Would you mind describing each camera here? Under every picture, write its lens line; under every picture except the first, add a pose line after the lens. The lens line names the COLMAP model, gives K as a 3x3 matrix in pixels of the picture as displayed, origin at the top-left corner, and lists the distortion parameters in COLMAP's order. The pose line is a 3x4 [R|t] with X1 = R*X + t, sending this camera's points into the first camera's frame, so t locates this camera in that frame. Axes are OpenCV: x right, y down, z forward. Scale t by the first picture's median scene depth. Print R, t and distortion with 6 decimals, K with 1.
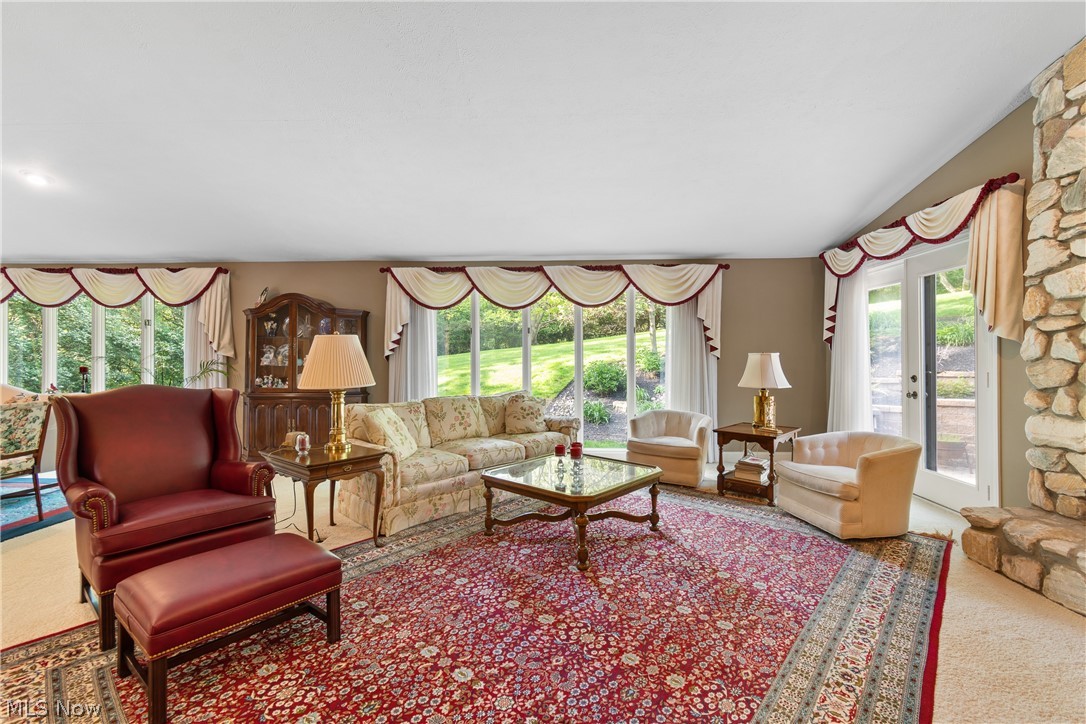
lens RADIAL K [[477.8, 0, 554.7], [0, 477.8, 364.4], [0, 0, 1]] dist [-0.004754, 0.000255]
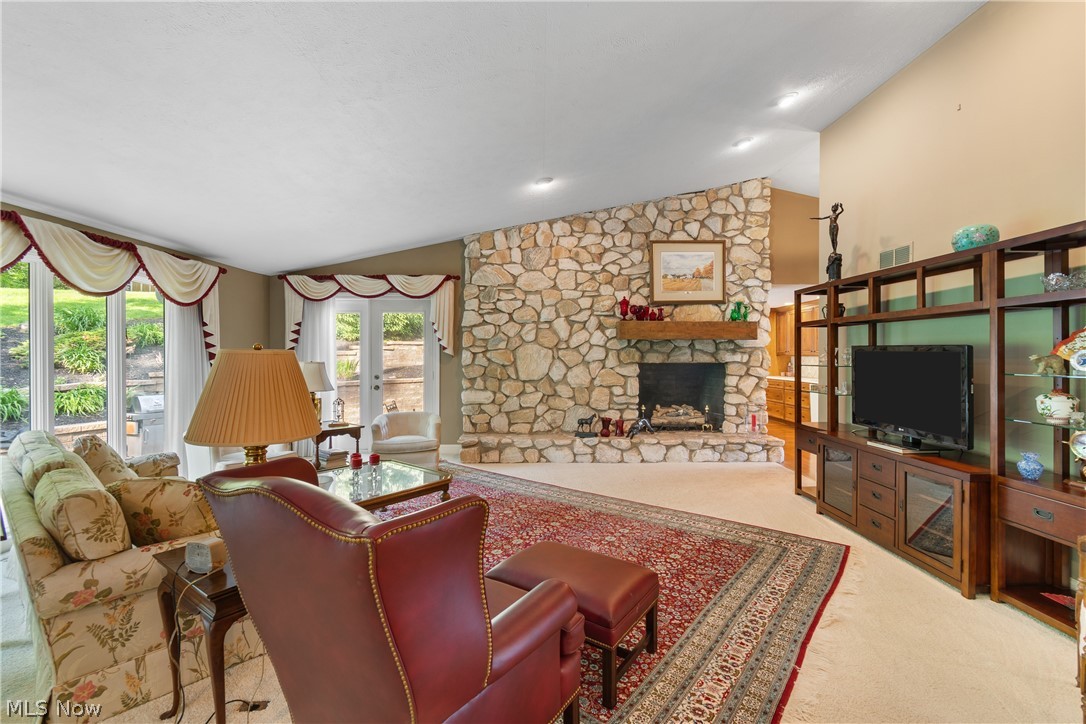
lens RADIAL K [[477.8, 0, 551.8], [0, 477.8, 358.9], [0, 0, 1]] dist [-0.004754, 0.000255]
pose [[-0.058217, -0.008641, 0.998267, -0.889962], [0.013019, 0.999871, 0.009414, -0.040015], [-0.998219, 0.013544, -0.058097, 0.553605]]
